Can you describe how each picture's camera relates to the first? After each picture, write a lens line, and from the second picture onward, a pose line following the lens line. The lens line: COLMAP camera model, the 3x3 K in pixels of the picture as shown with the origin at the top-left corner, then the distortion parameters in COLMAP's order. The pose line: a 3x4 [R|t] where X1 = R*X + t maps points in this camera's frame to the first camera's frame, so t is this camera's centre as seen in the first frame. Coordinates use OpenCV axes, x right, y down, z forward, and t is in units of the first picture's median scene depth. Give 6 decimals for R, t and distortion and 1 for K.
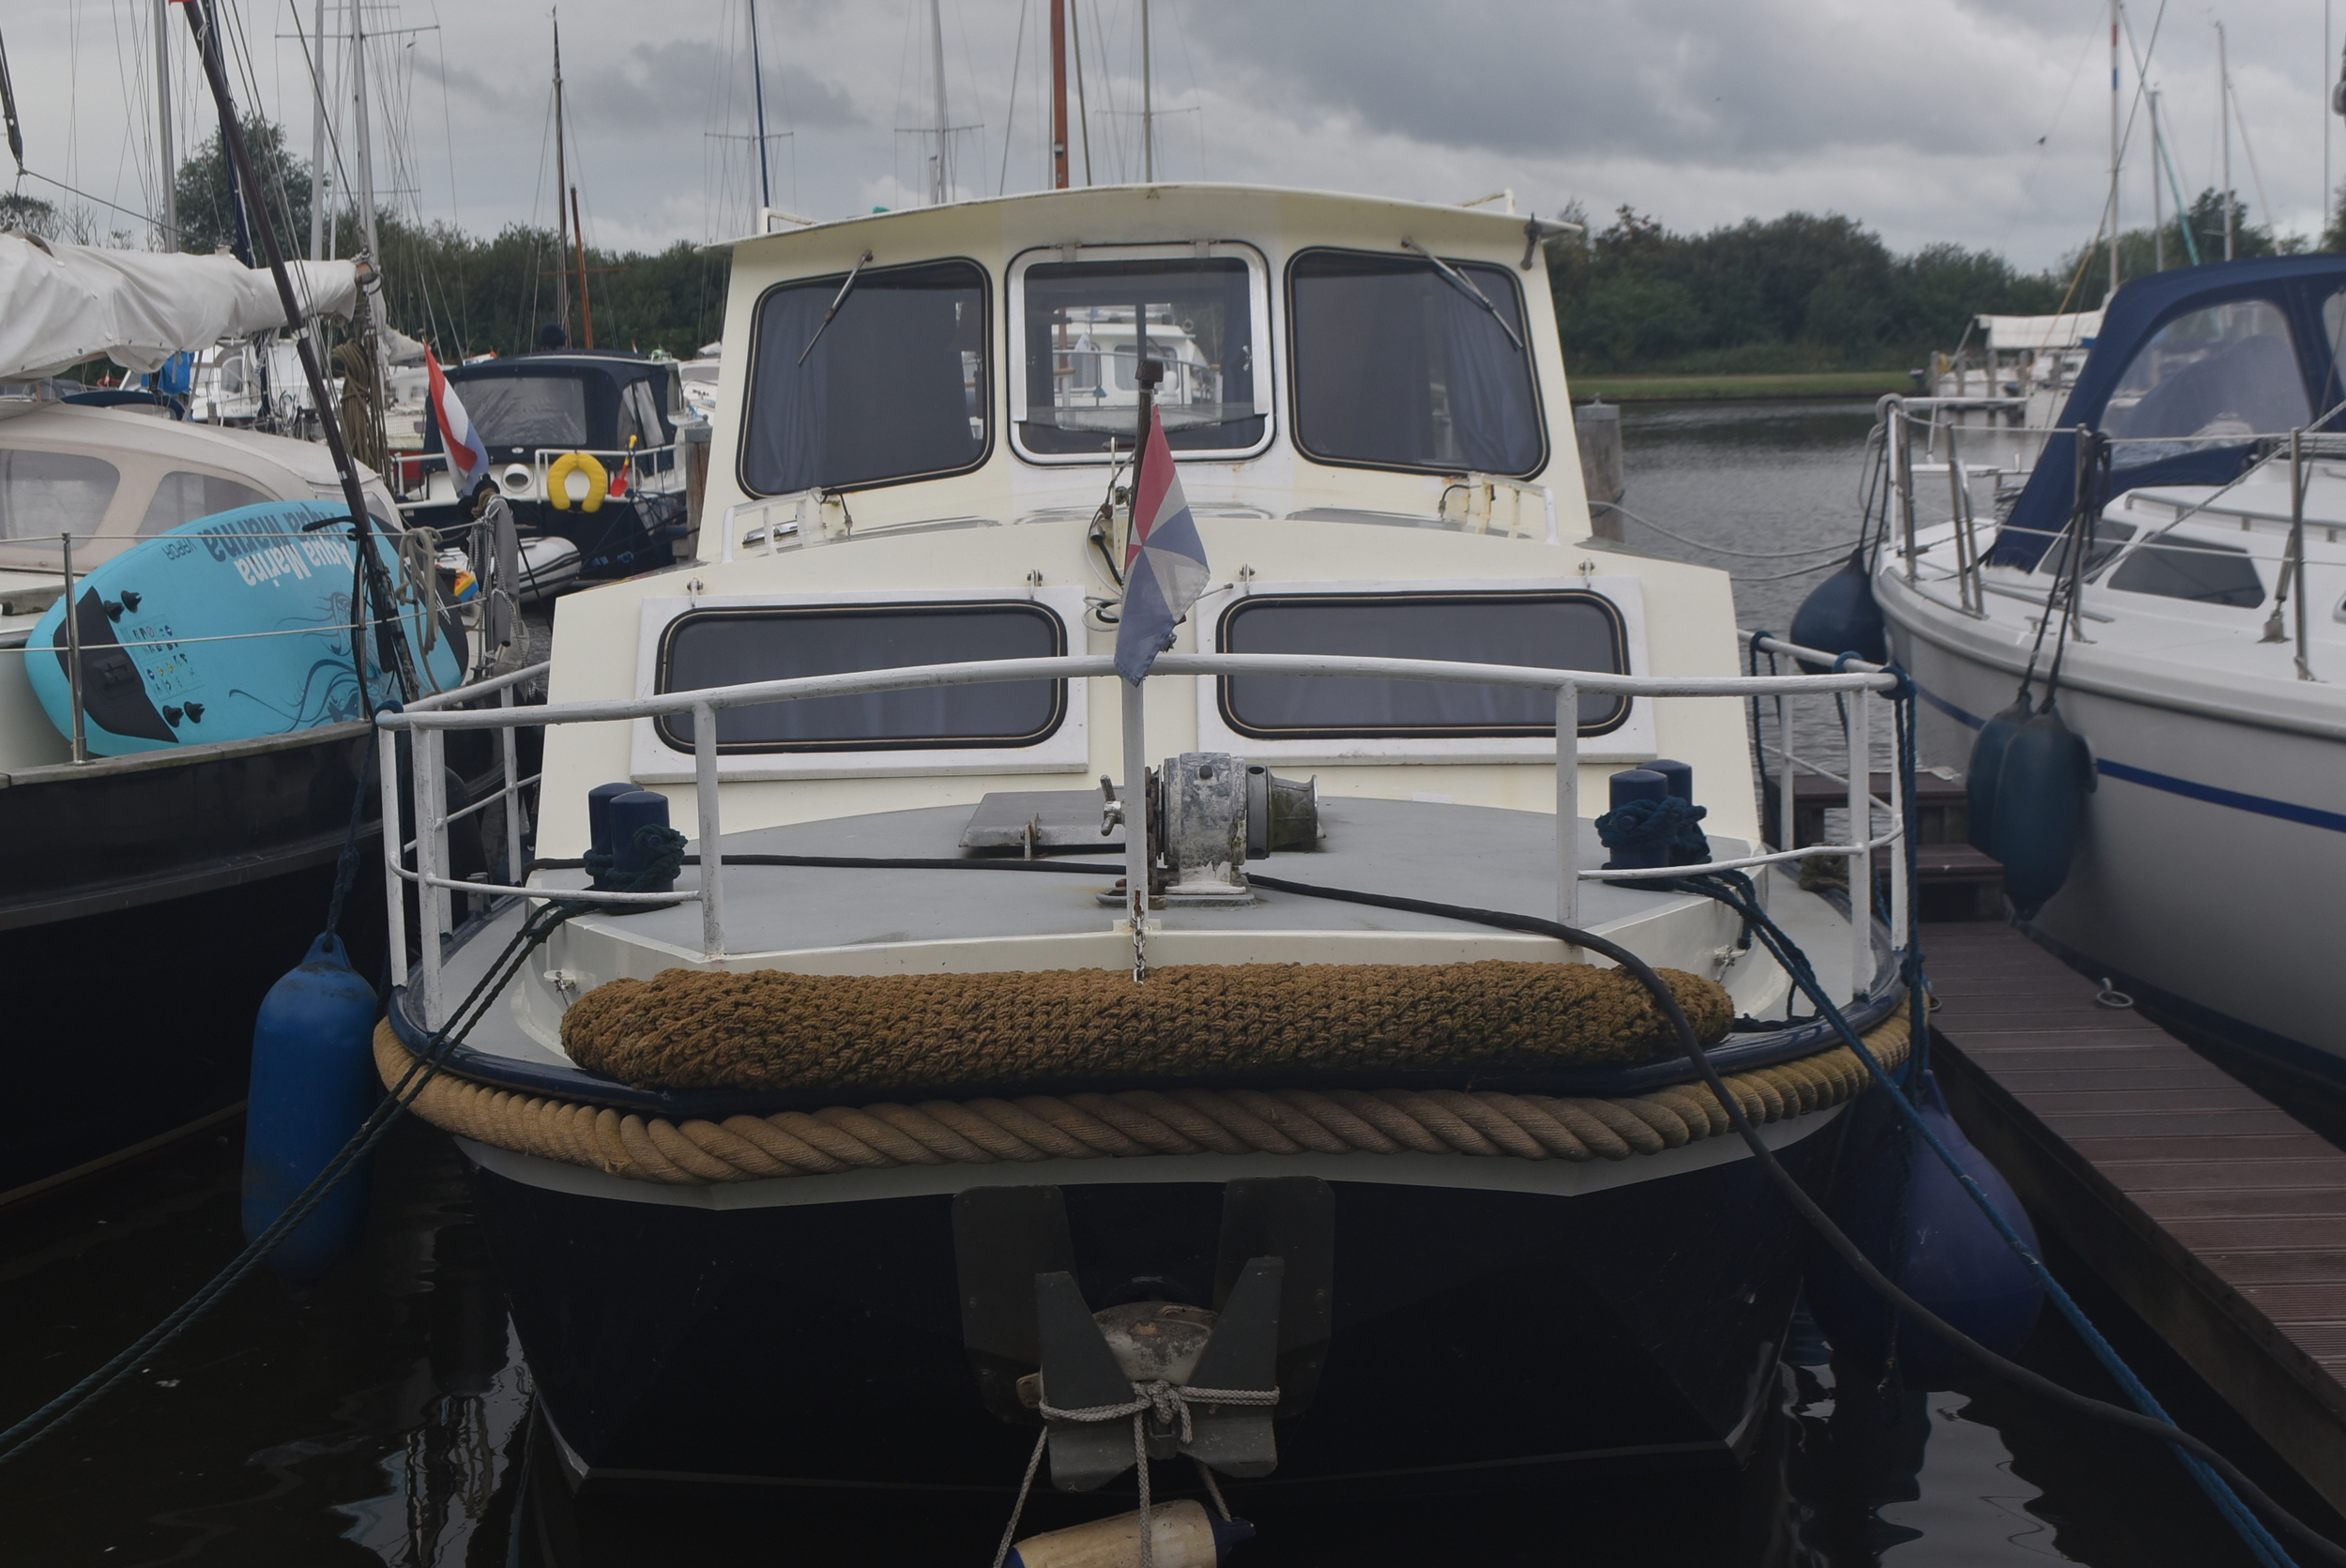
lens RADIAL K [[3262.3, 0, 1103.9], [0, 3262.3, 831.7], [0, 0, 1]] dist [-0.023548, 0.022714]
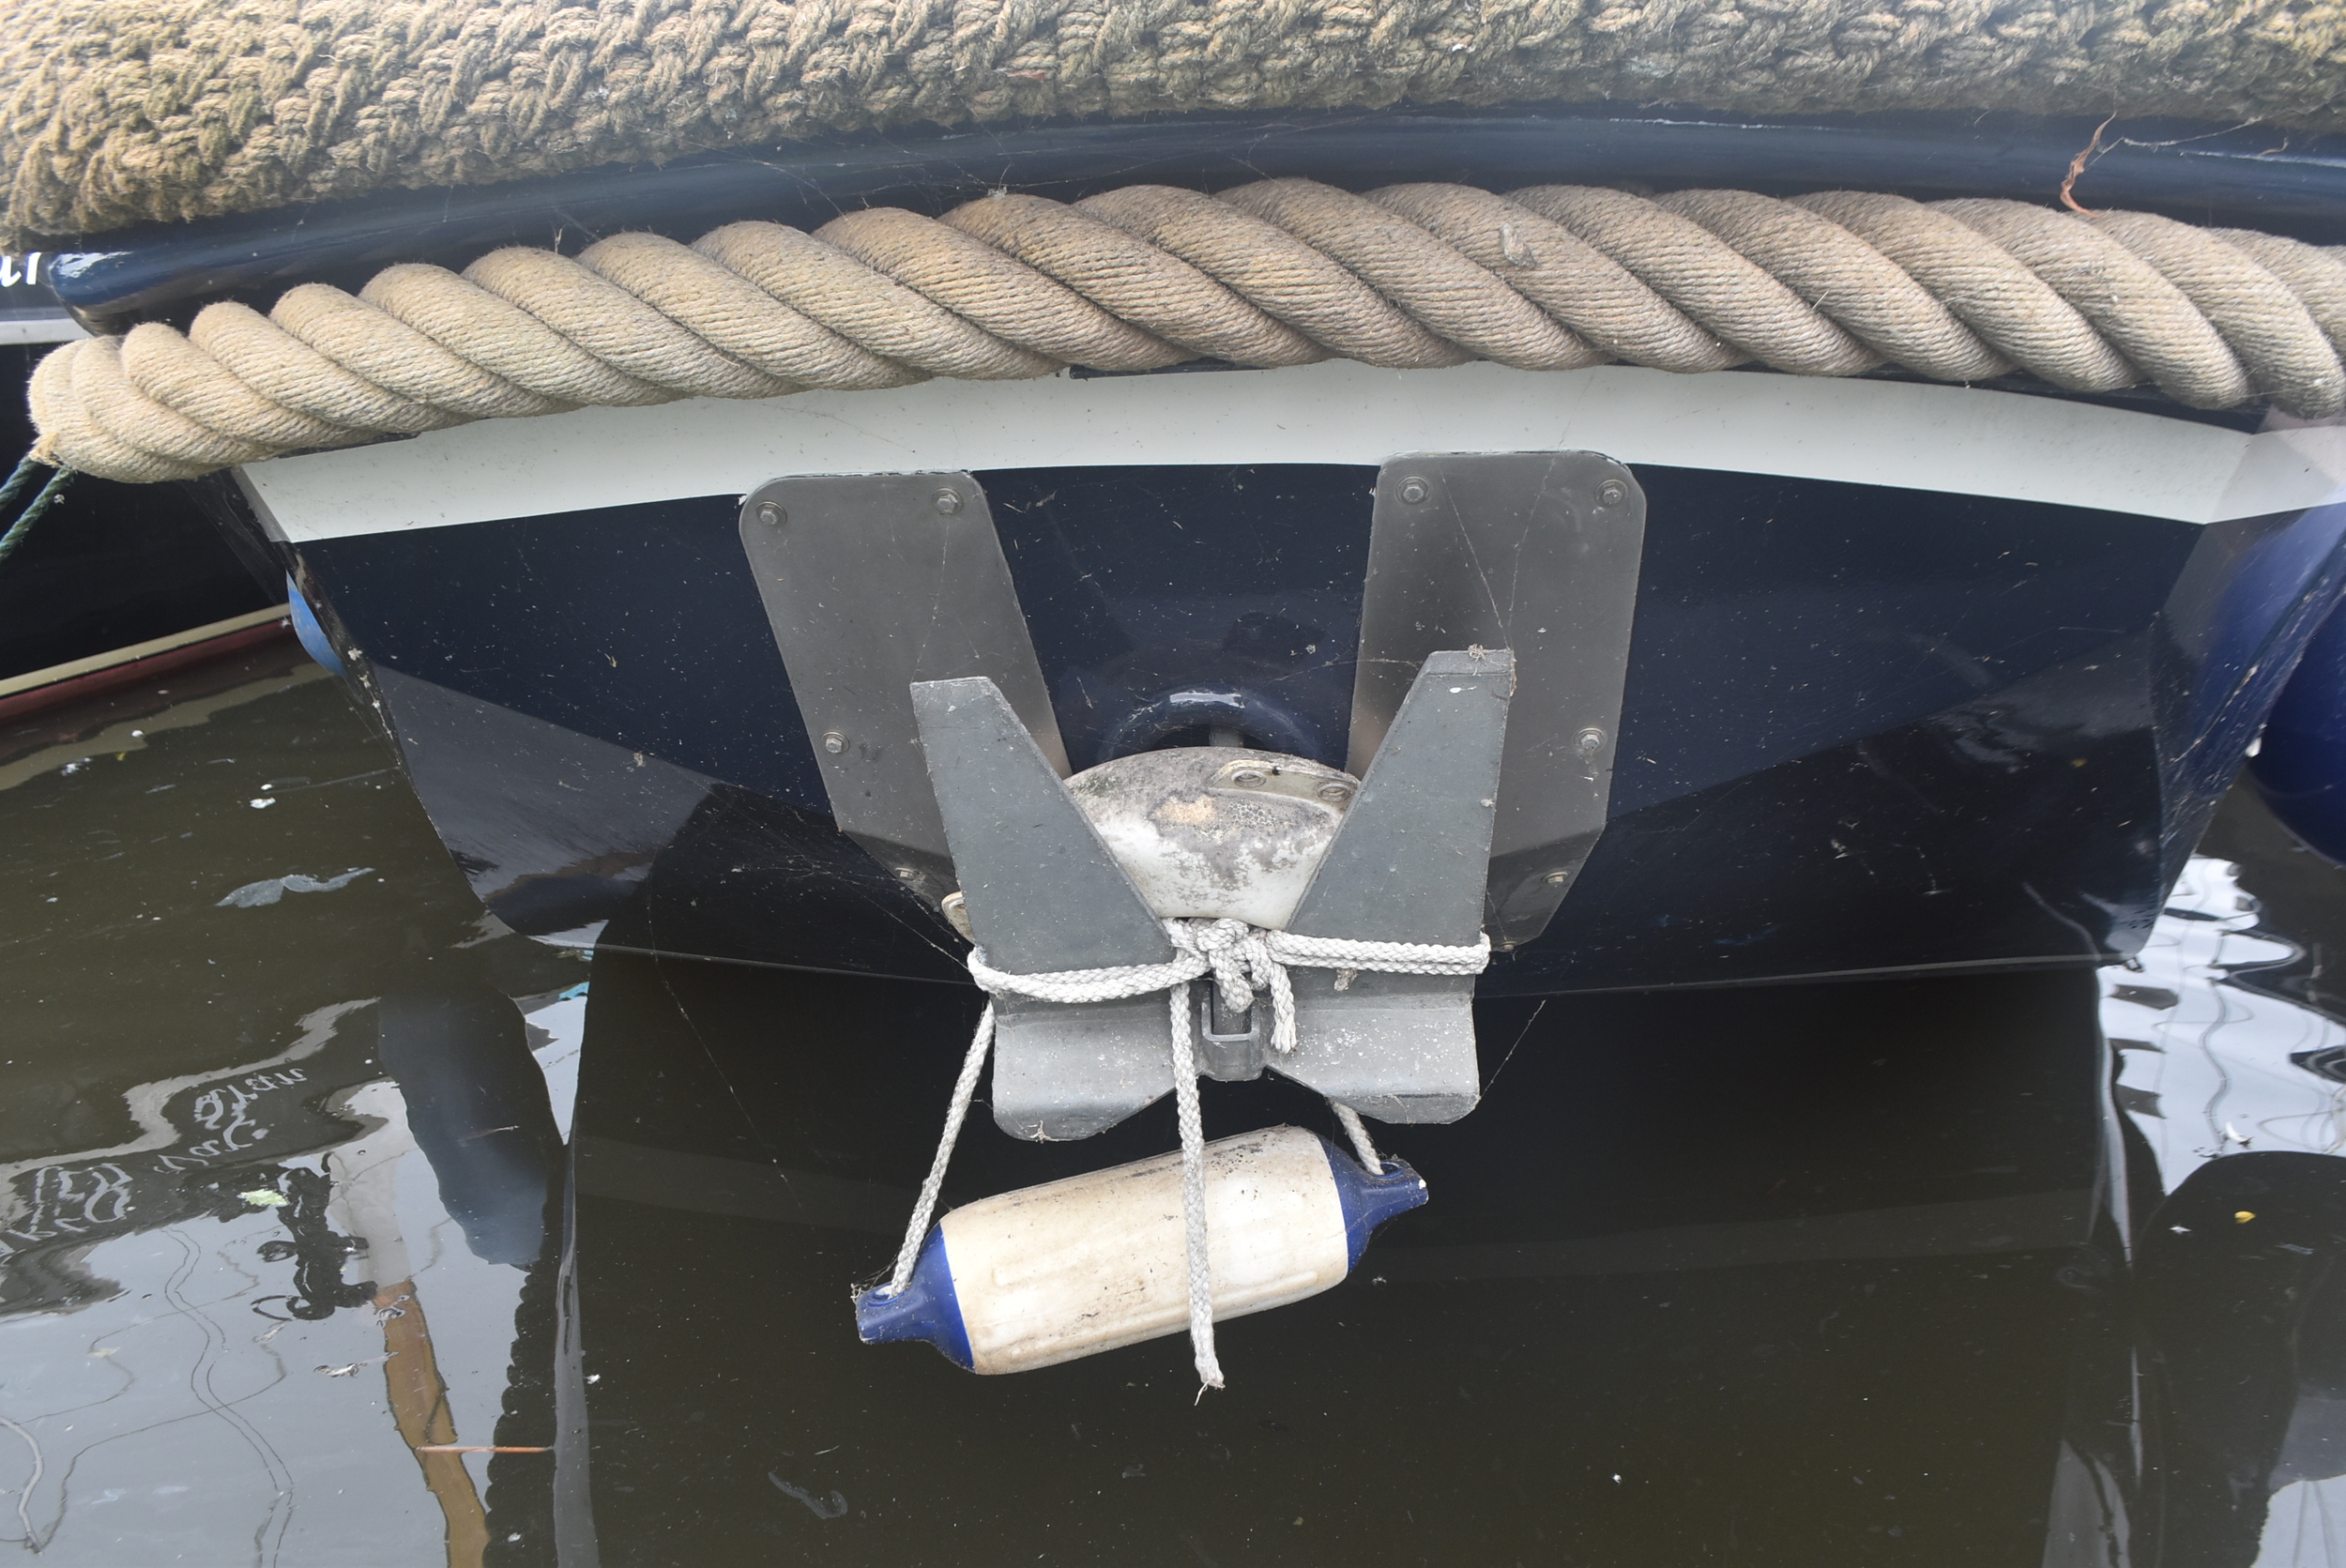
lens RADIAL K [[1830.2, 0, 1158.6], [0, 1830.2, 861.8], [0, 0, 1]] dist [-0.081043, 0.010758]
pose [[0.993660, 0.023973, -0.109843, 0.035840], [0.002163, 0.972745, 0.231867, 0.101669], [0.112408, -0.230634, 0.966526, 0.756792]]
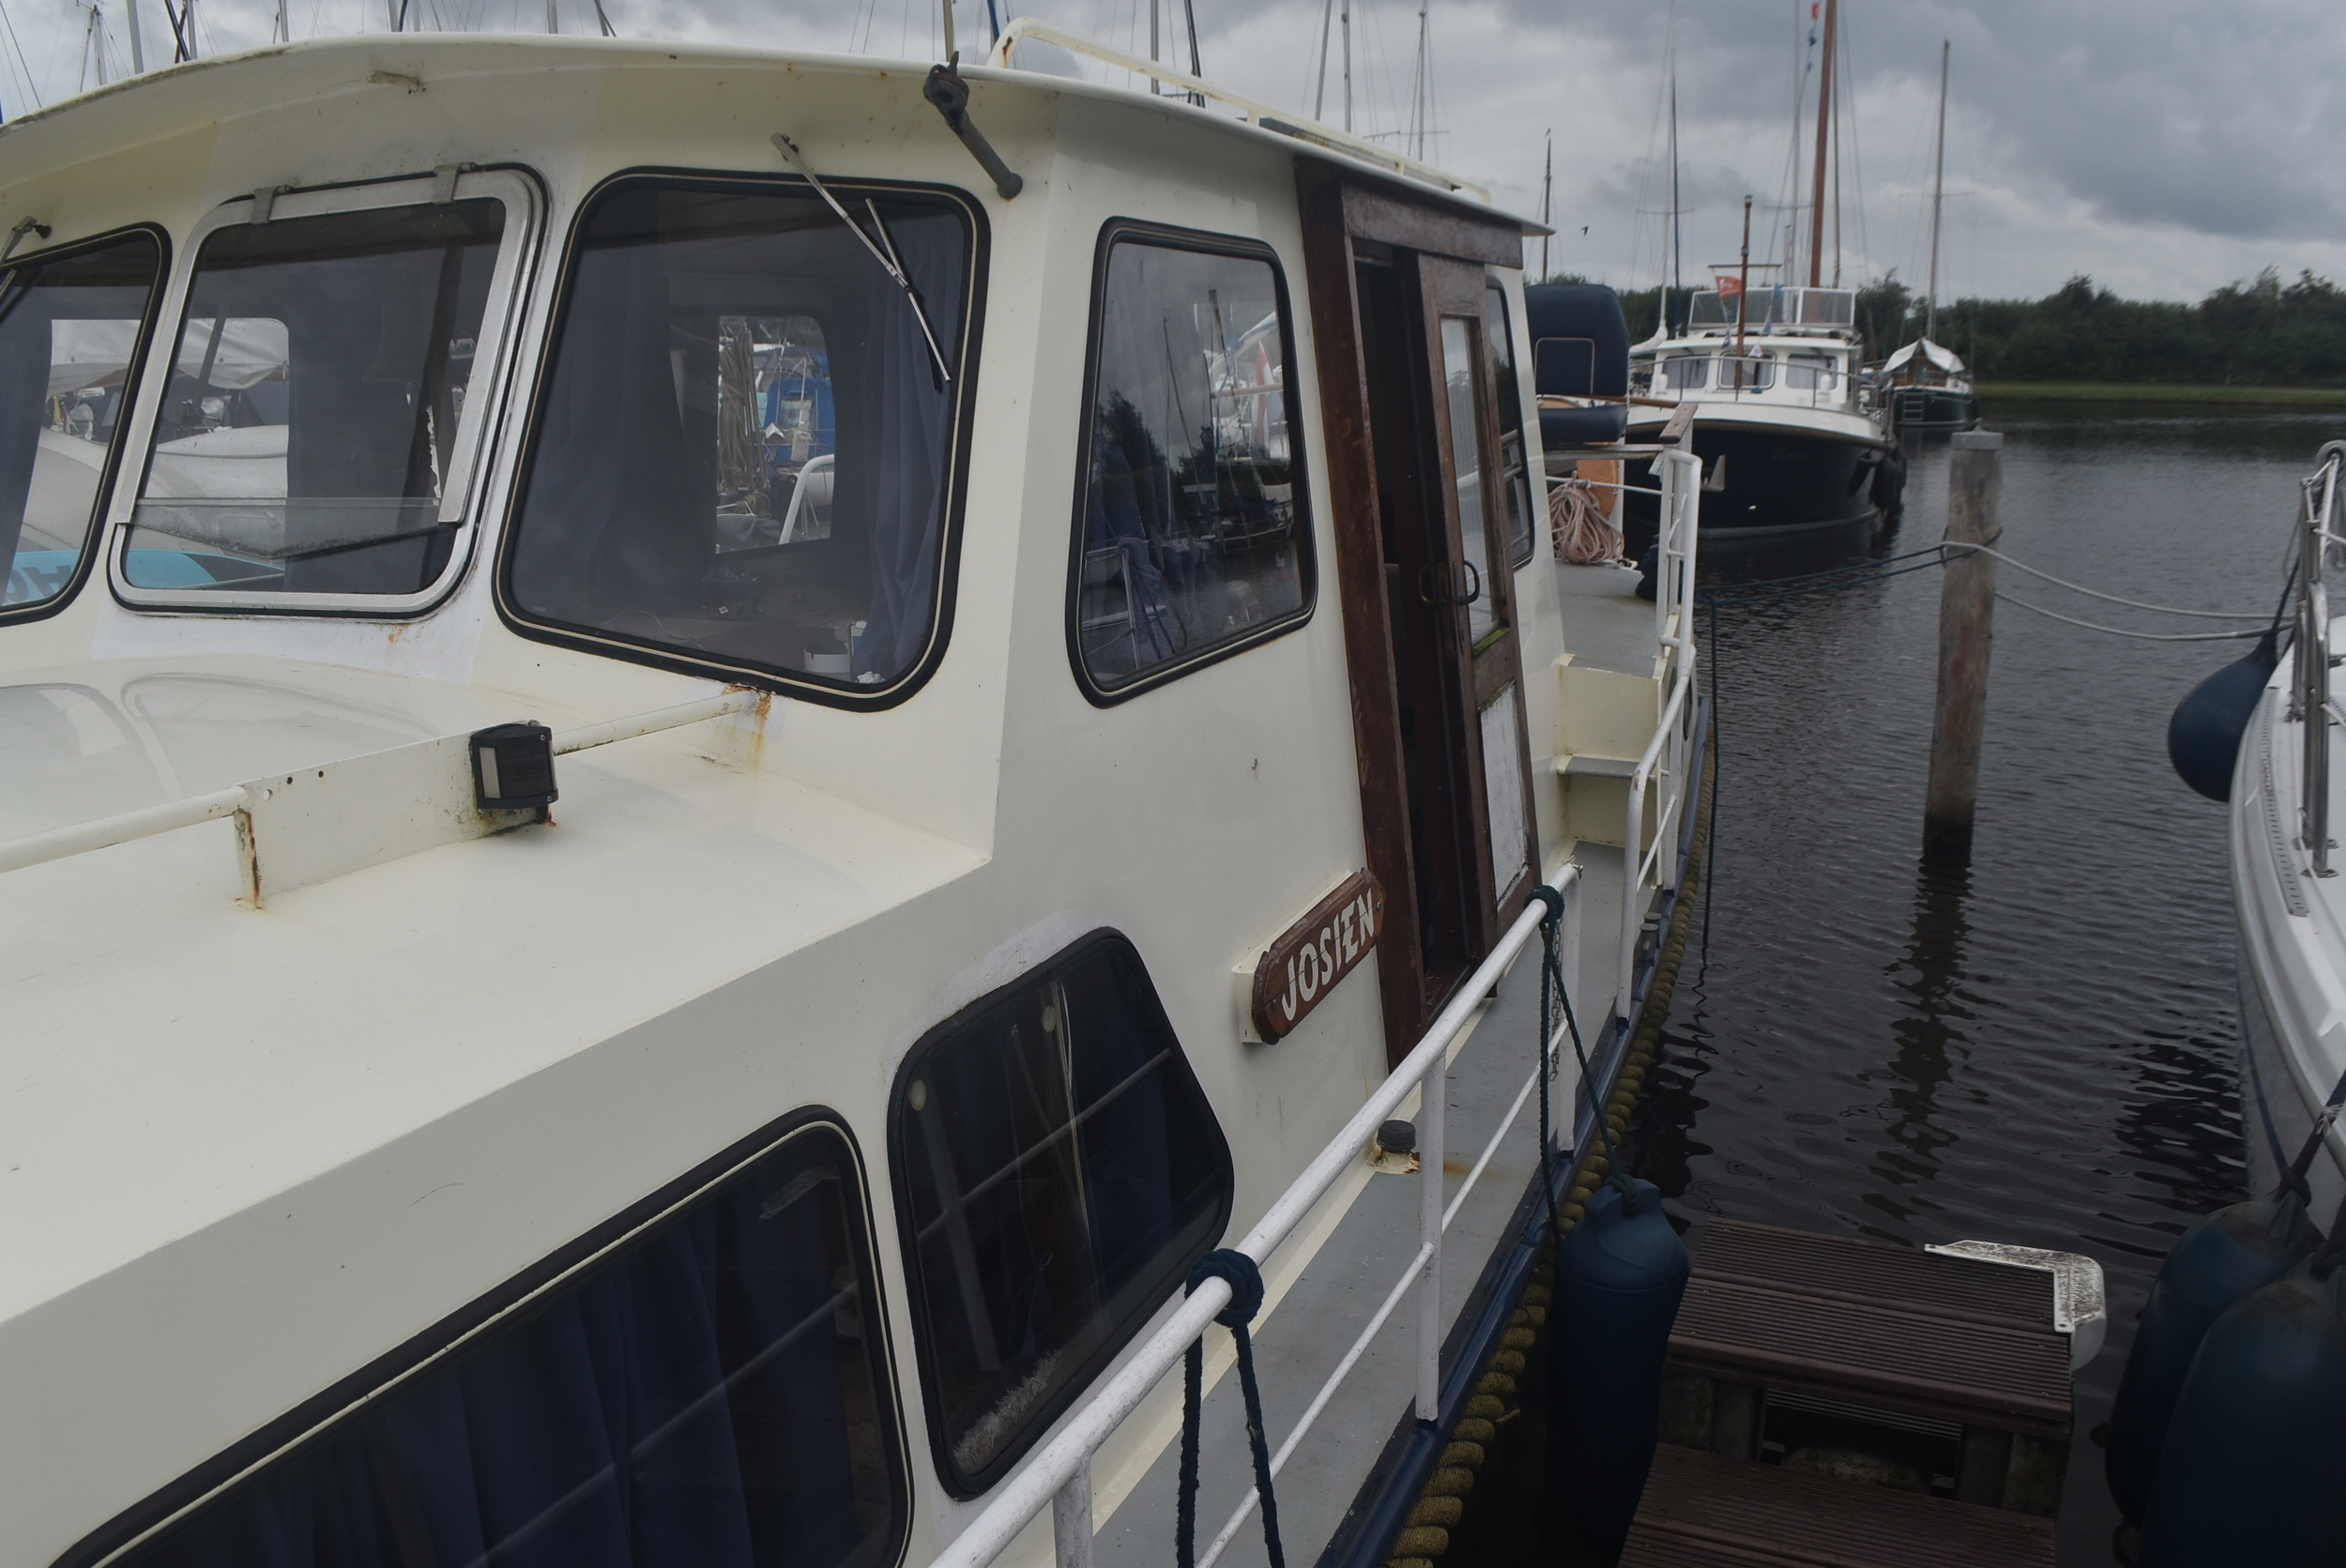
lens RADIAL K [[1857.2, 0, 1173.0], [0, 1857.2, 784.0], [0, 0, 1]] dist [-0.130144, 0.062245]
pose [[0.920479, 0.096848, -0.378600, 0.487709], [-0.063731, 0.993037, 0.099077, -0.235158], [0.385559, -0.067070, 0.920242, 1.516516]]
